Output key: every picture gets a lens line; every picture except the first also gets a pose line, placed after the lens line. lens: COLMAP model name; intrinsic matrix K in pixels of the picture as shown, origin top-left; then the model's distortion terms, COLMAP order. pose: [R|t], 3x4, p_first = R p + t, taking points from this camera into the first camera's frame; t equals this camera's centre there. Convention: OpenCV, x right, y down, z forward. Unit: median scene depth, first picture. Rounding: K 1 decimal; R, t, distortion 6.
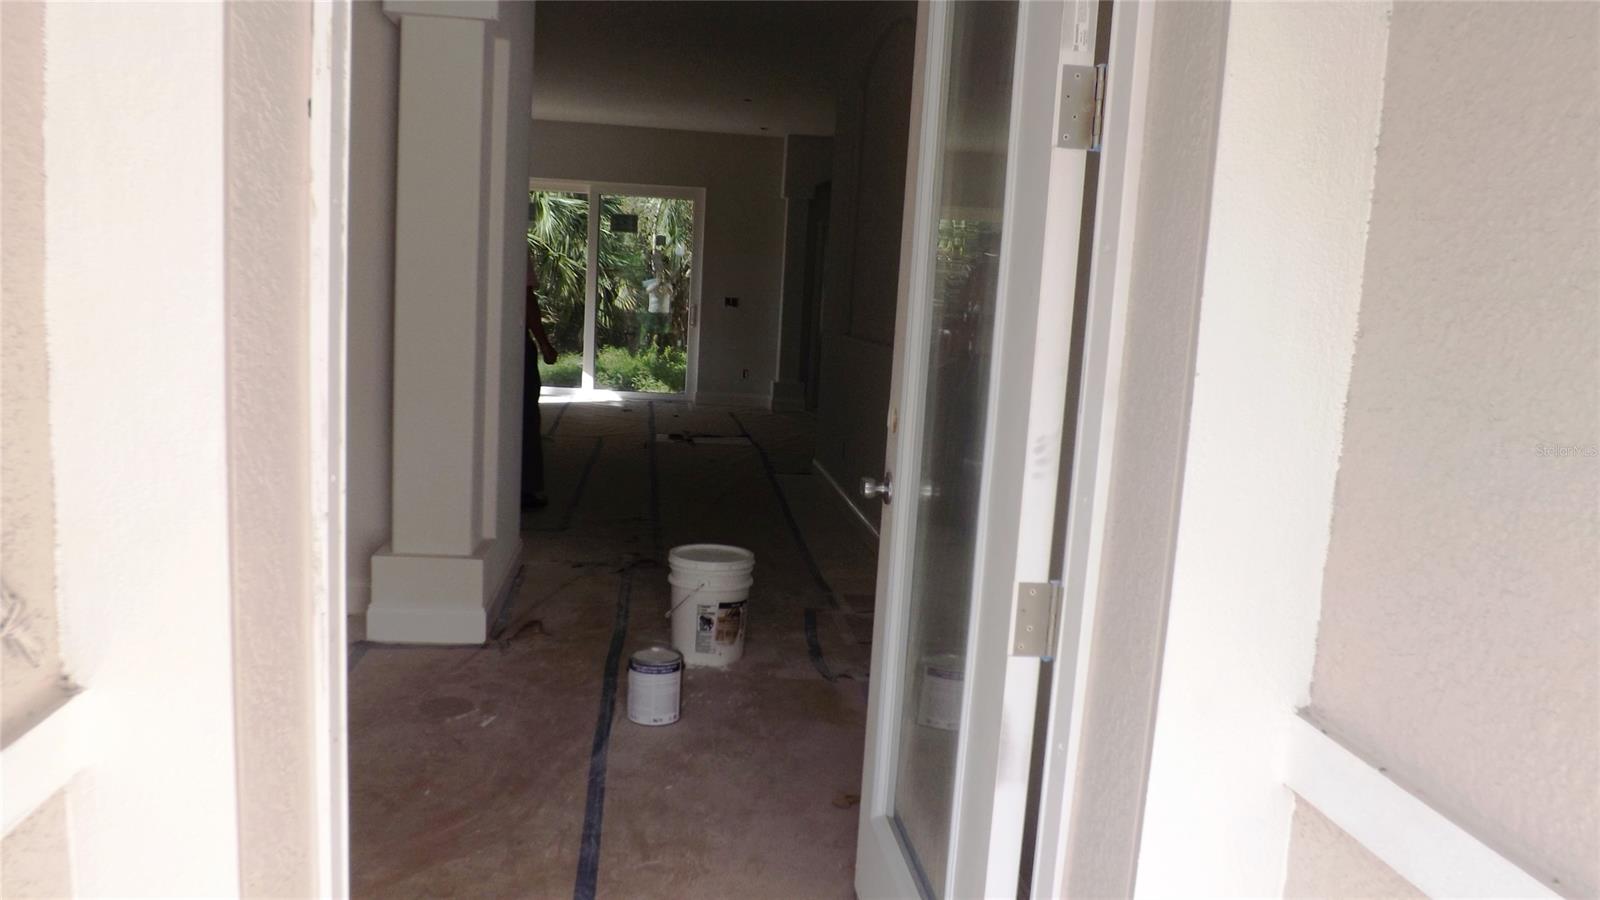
lens RADIAL K [[1161.9, 0, 800.0], [0, 1161.9, 450.0], [0, 0, 1]] dist [-0.073706, 0.044335]
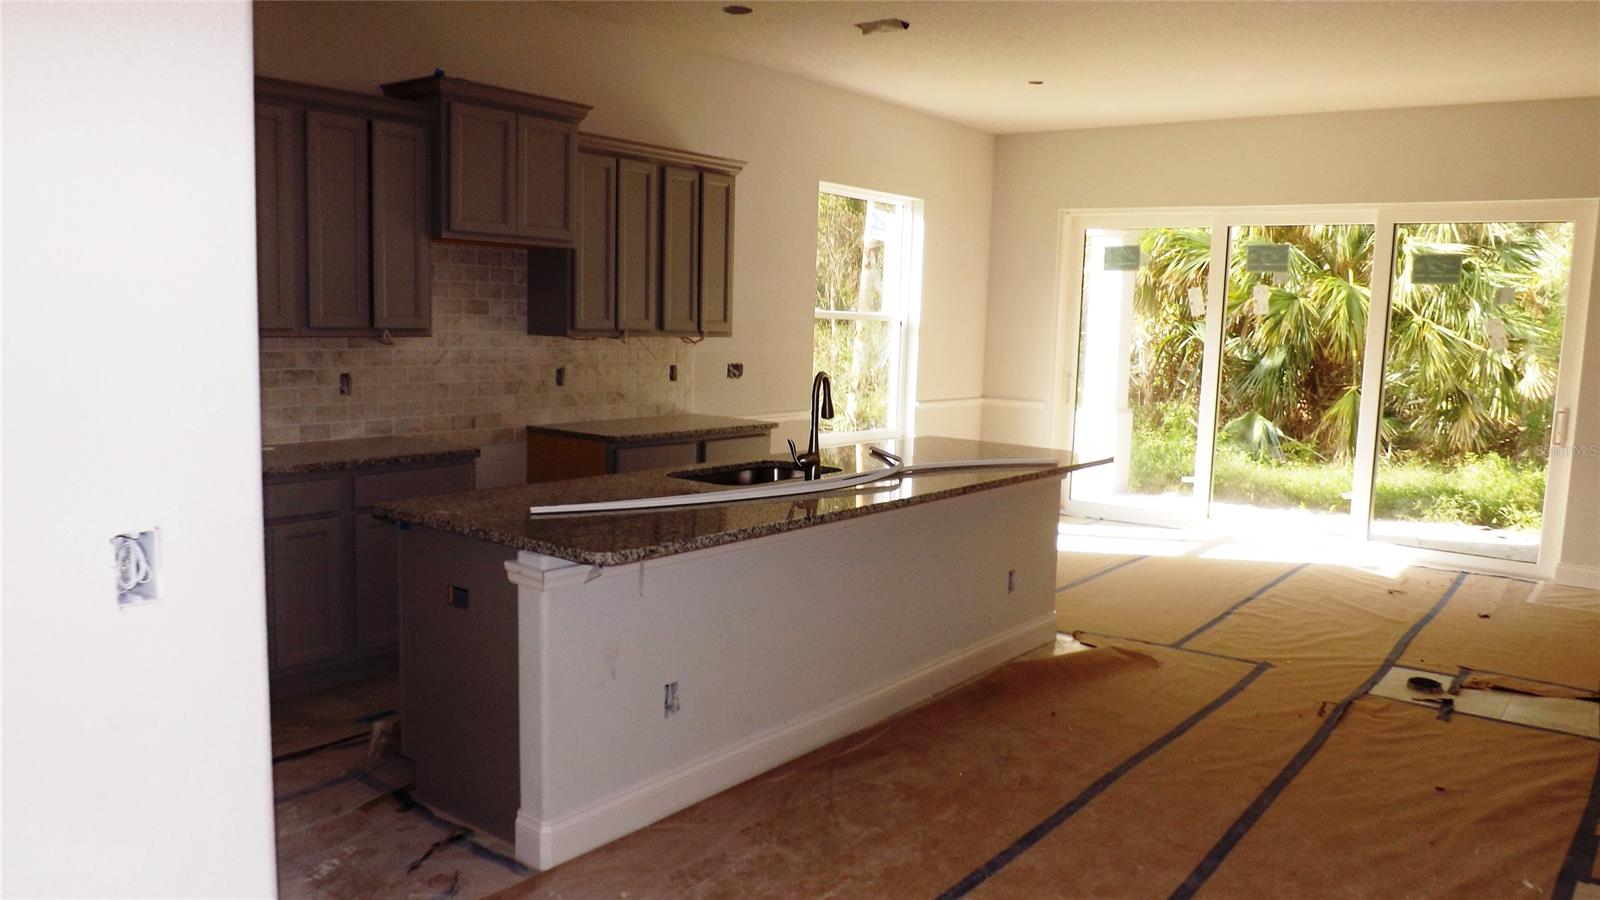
lens RADIAL K [[1161.9, 0, 800.0], [0, 1161.9, 450.0], [0, 0, 1]] dist [-0.073706, 0.044335]
pose [[0.710332, 0.041701, -0.702630, 0.030659], [-0.085054, 0.996014, -0.026873, -0.058110], [0.698709, 0.078850, 0.711048, 0.358517]]
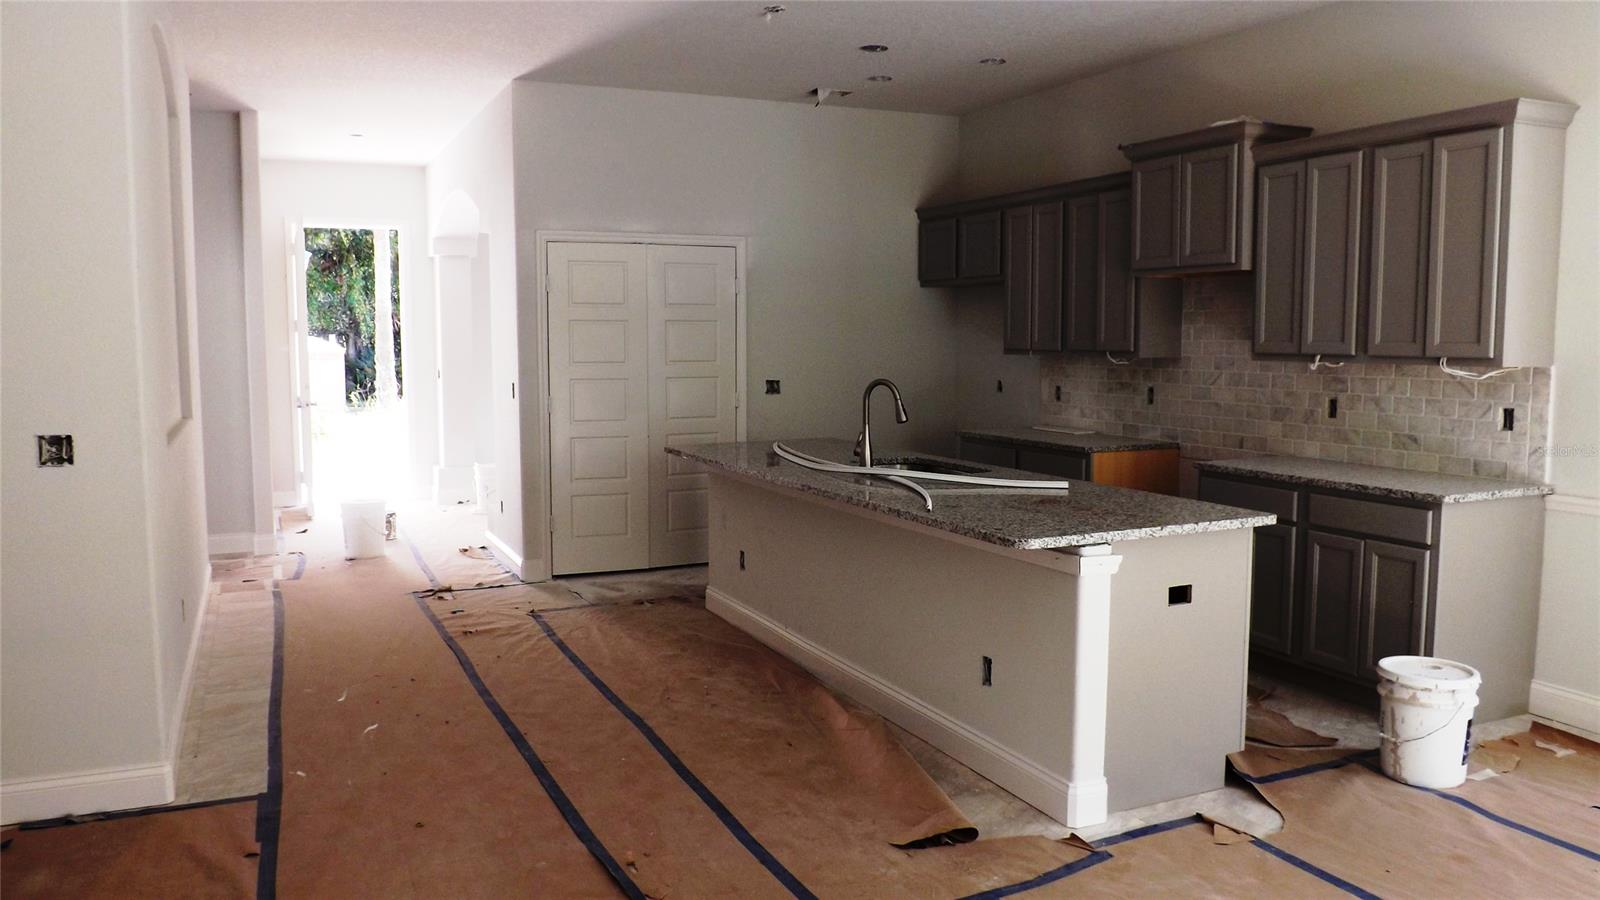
lens RADIAL K [[1213.2, 0, 798.5], [0, 1213.2, 445.3], [0, 0, 1]] dist [-0.076519, 0.155177]
pose [[-0.954340, -0.029693, -0.297242, -0.055425], [-0.094778, 0.973734, 0.207027, -0.151031], [0.283288, 0.225746, -0.932087, 0.977824]]
